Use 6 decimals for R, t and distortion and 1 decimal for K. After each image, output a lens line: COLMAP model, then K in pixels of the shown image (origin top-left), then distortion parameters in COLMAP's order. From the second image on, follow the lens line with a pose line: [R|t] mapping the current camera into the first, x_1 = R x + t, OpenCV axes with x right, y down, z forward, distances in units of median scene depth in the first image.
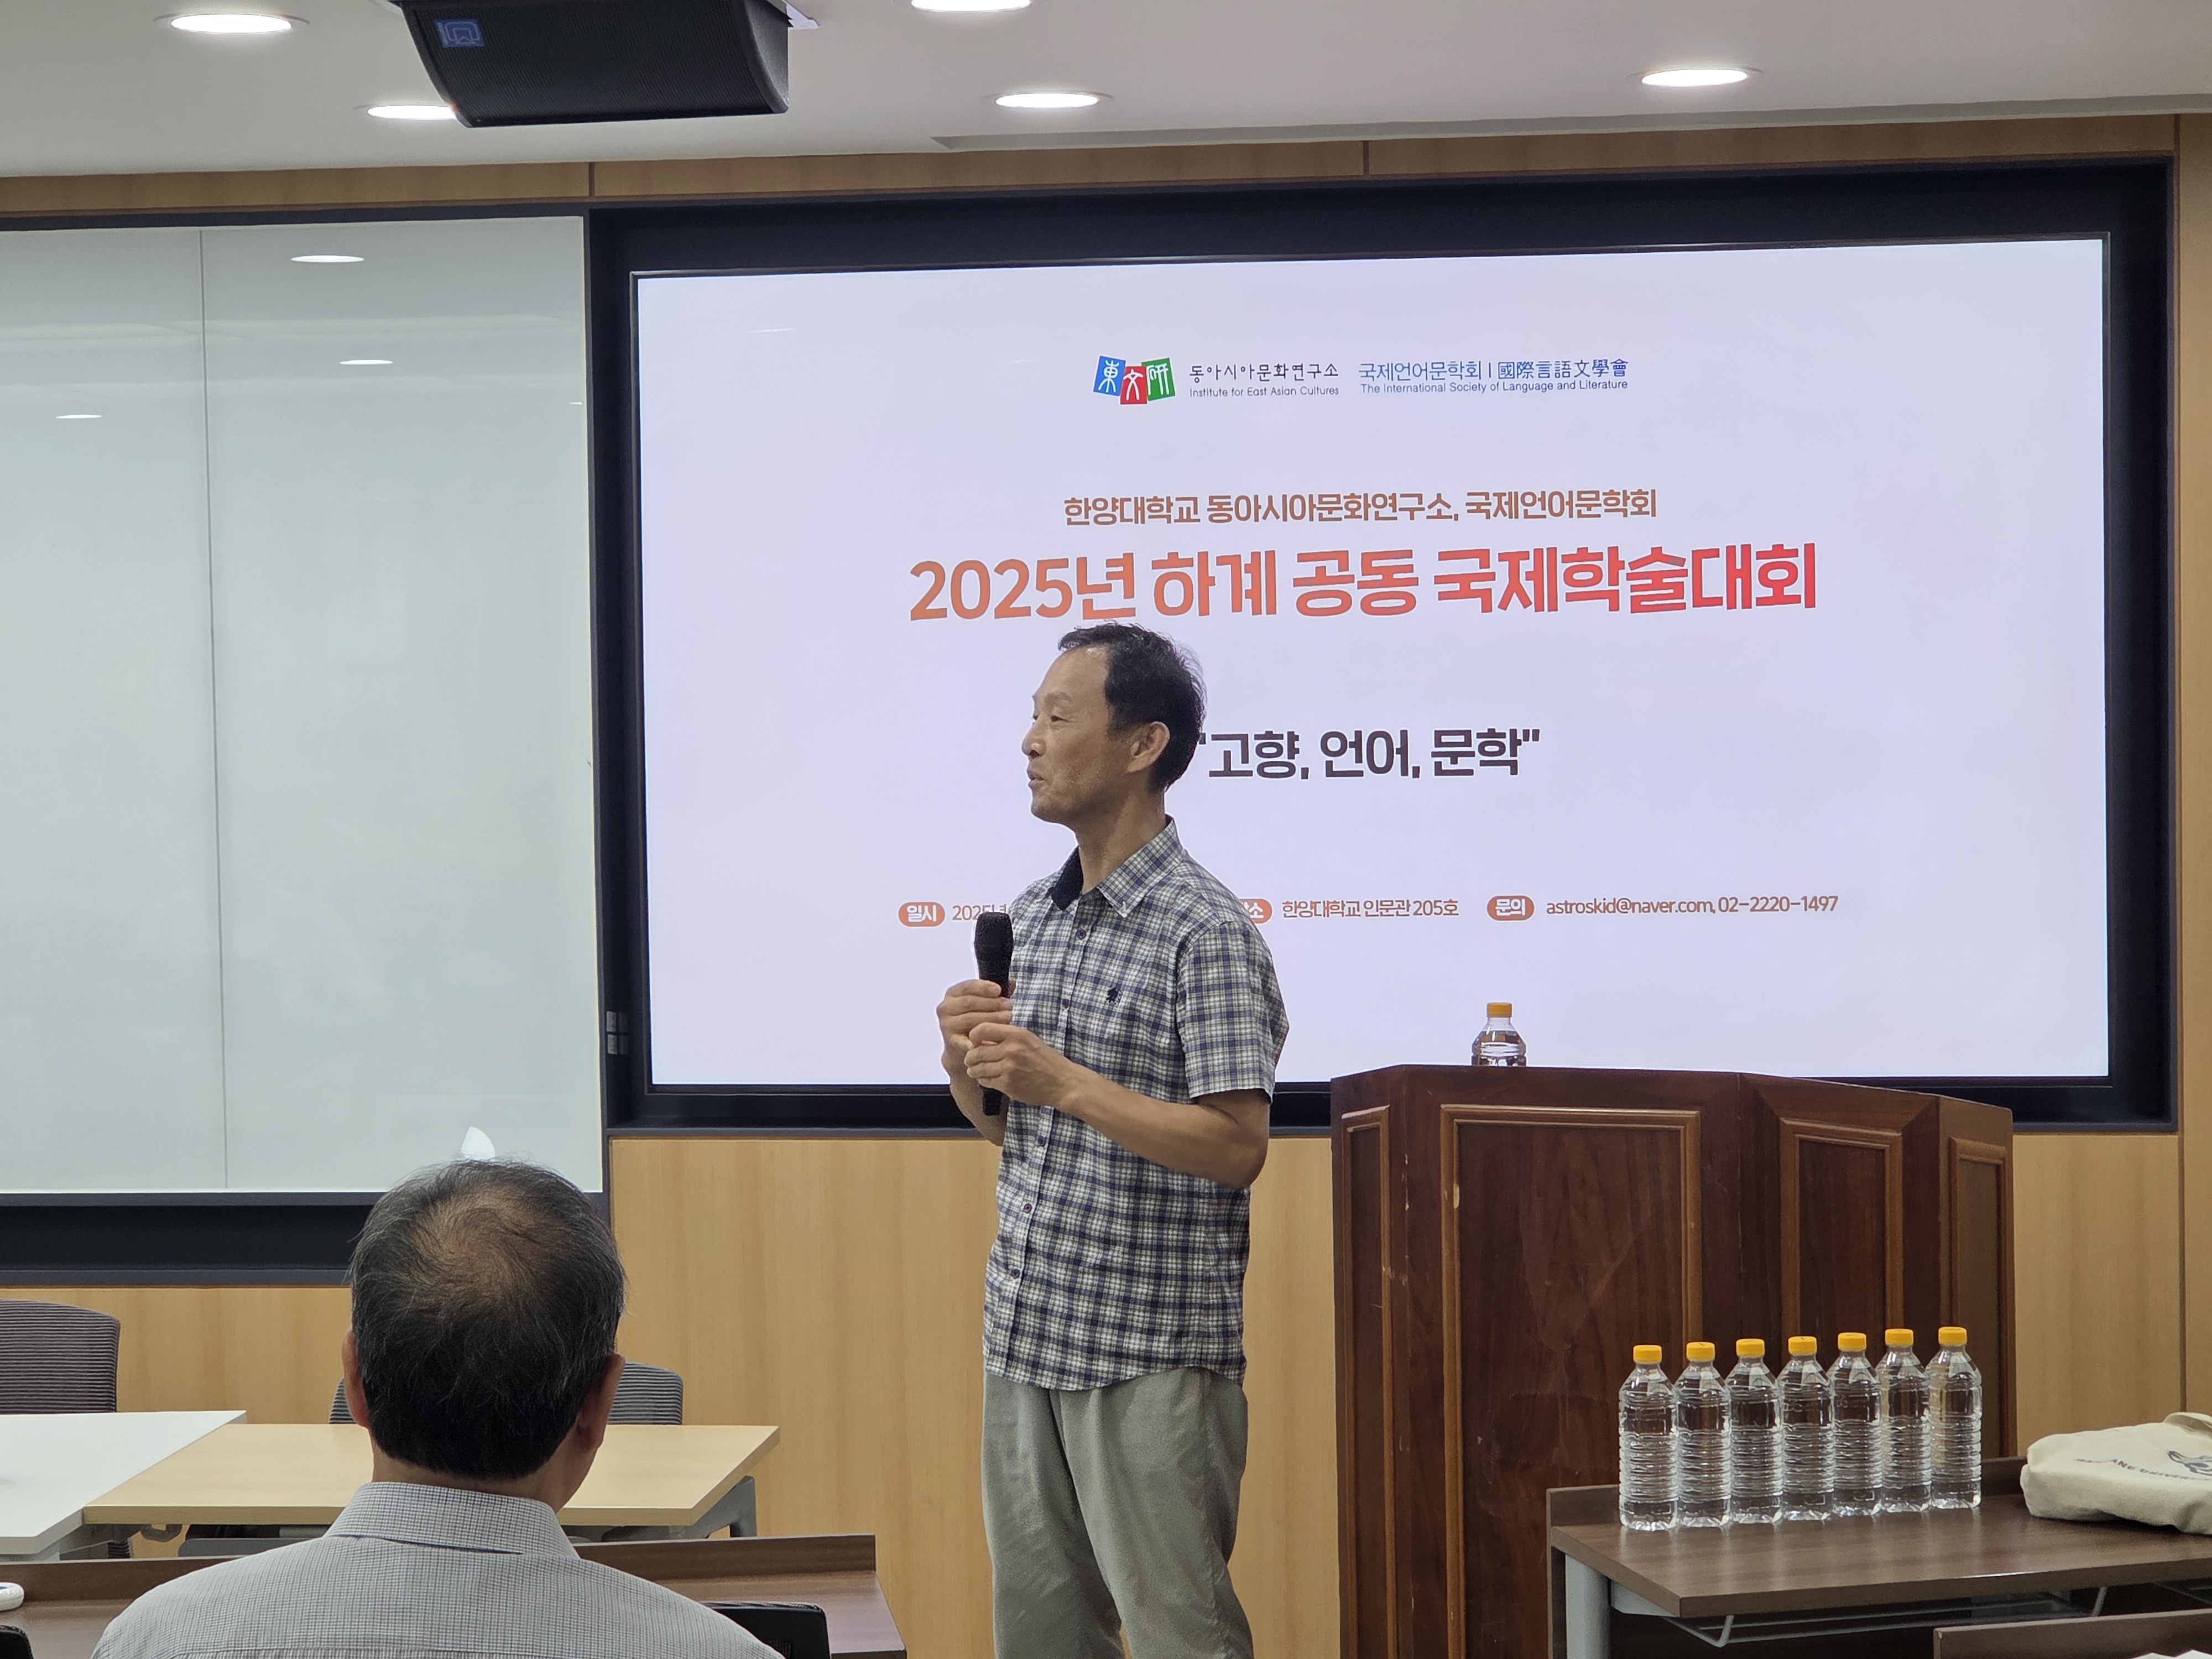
lens RADIAL K [[4697.7, 0, 1106.0], [0, 4697.7, 829.5], [0, 0, 1]] dist [0.088905, -0.494859]
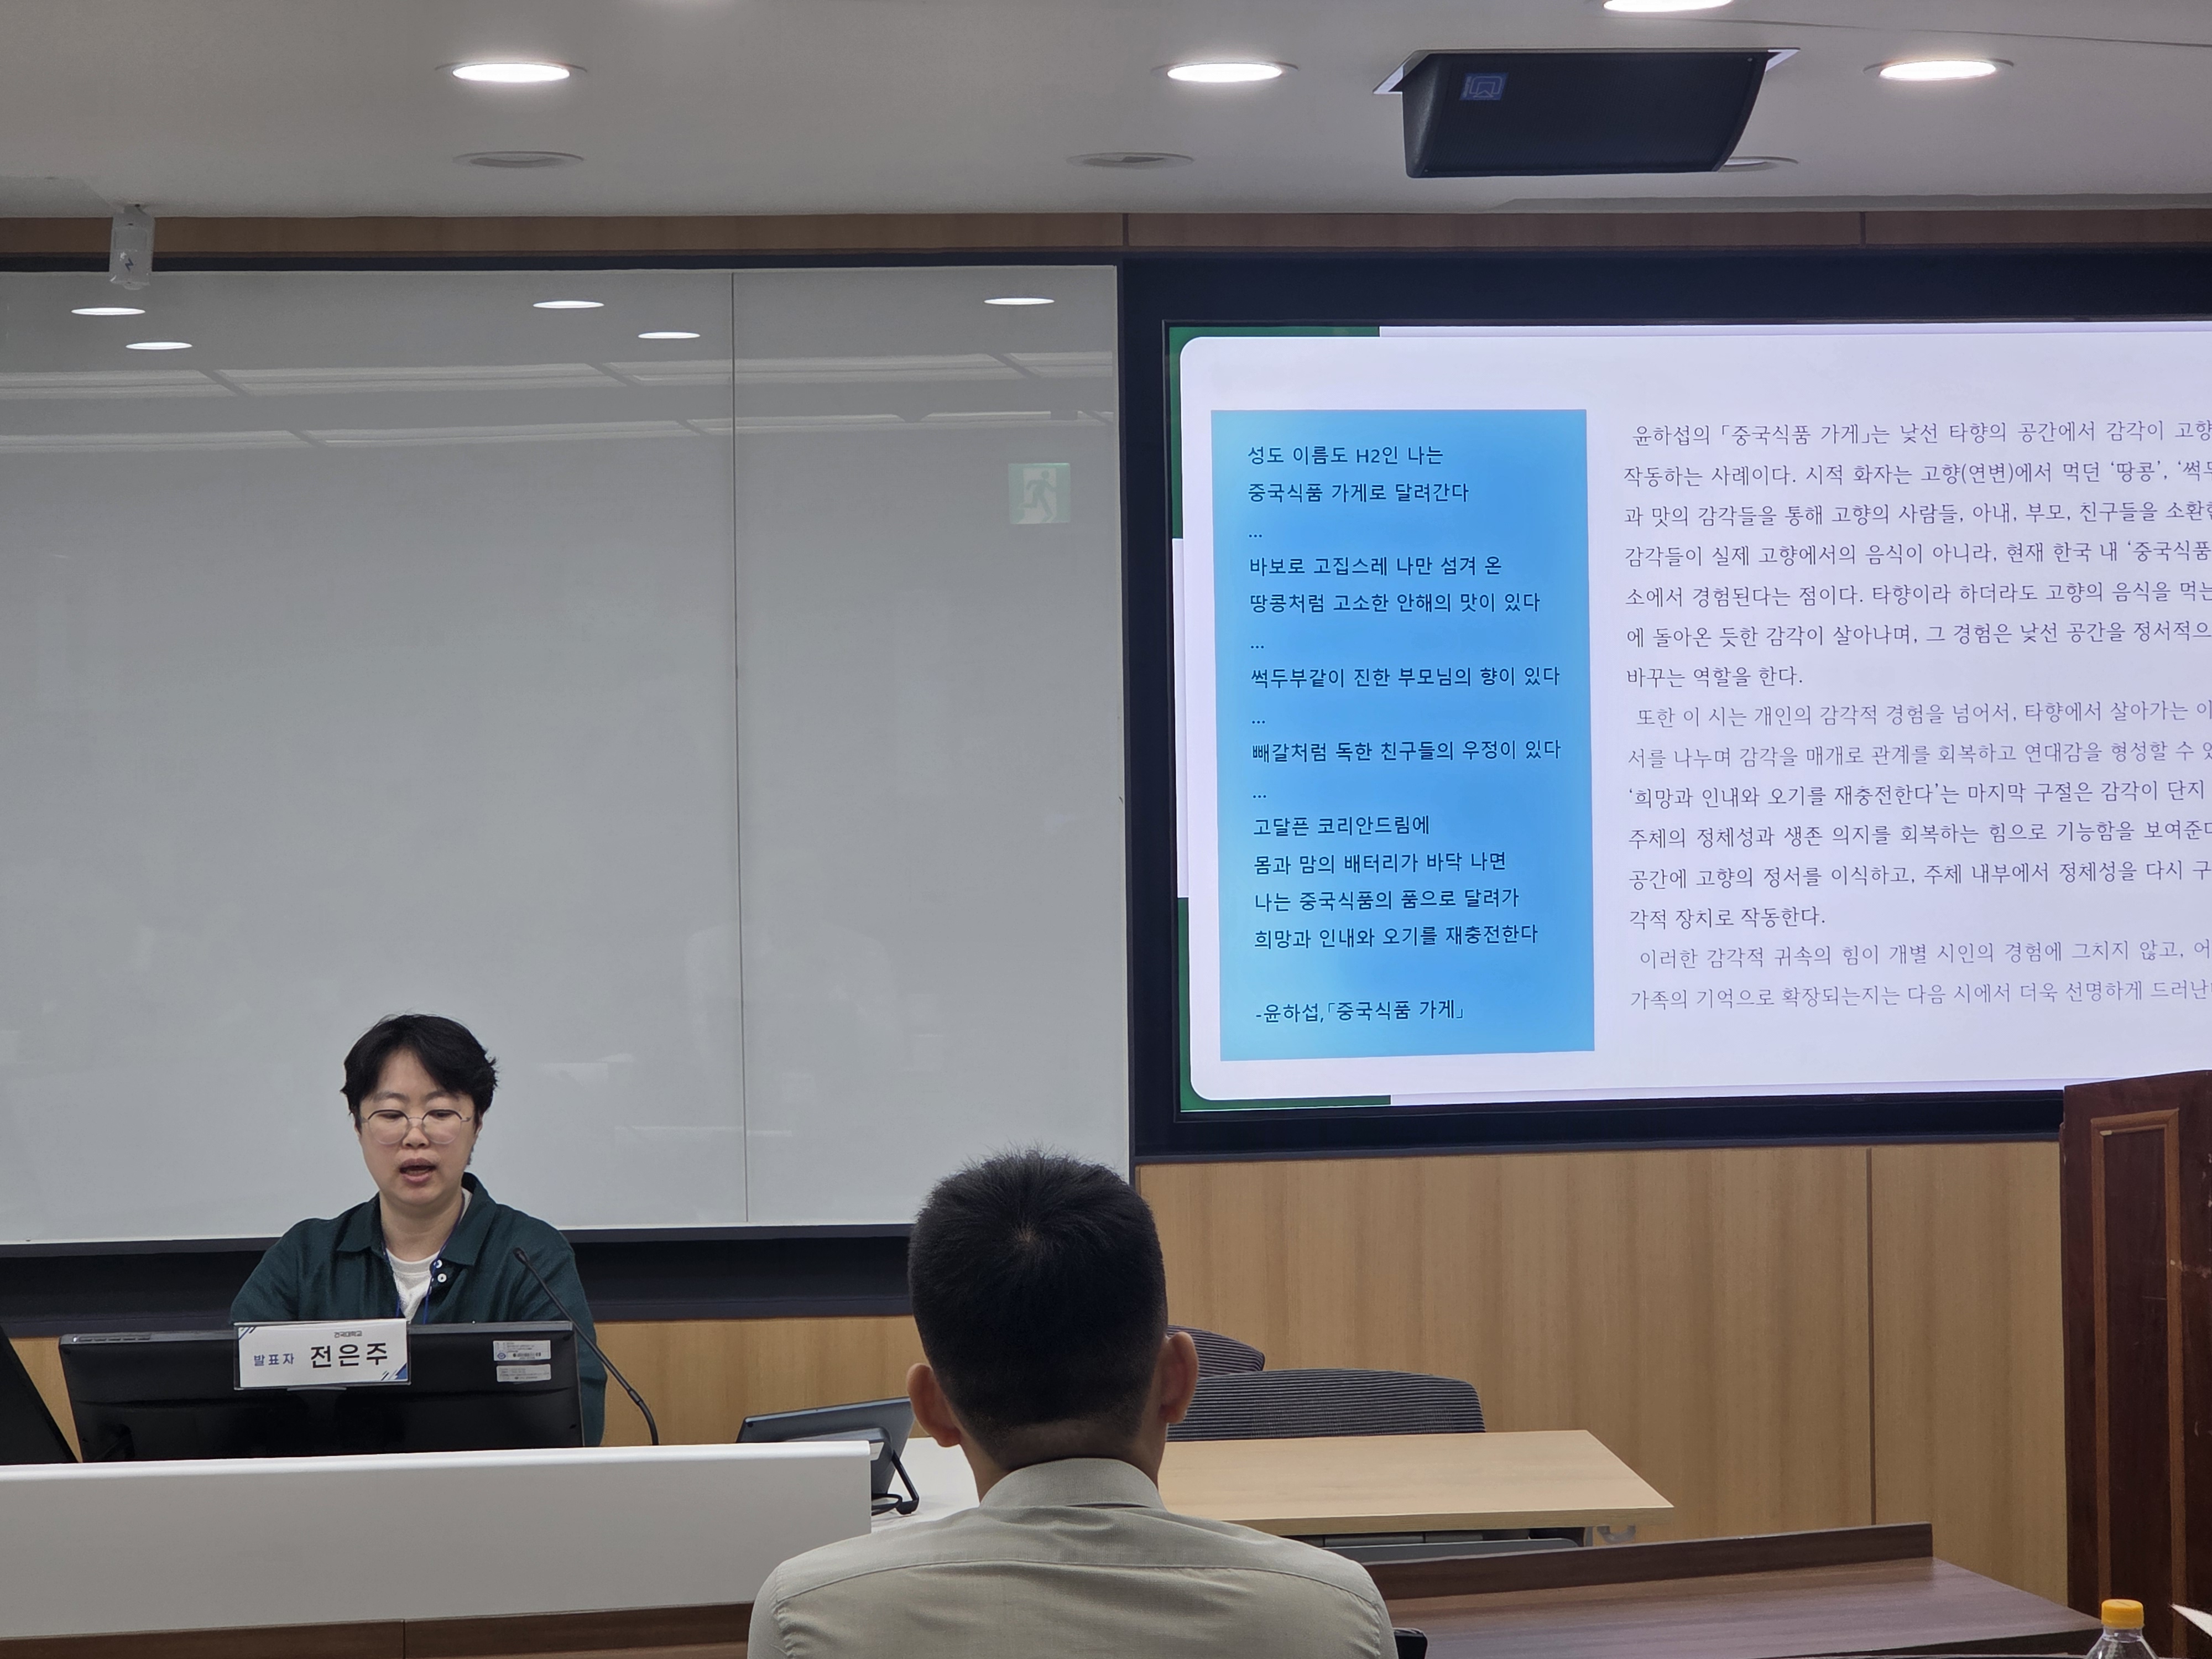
lens RADIAL K [[4486.9, 0, 1106.0], [0, 4486.9, 829.5], [0, 0, 1]] dist [-0.222835, 2.345482]
pose [[0.974811, -0.005974, 0.222952, -0.339707], [0.008424, 0.999914, -0.010040, 0.002665], [-0.222873, 0.011666, 0.974778, 0.051792]]
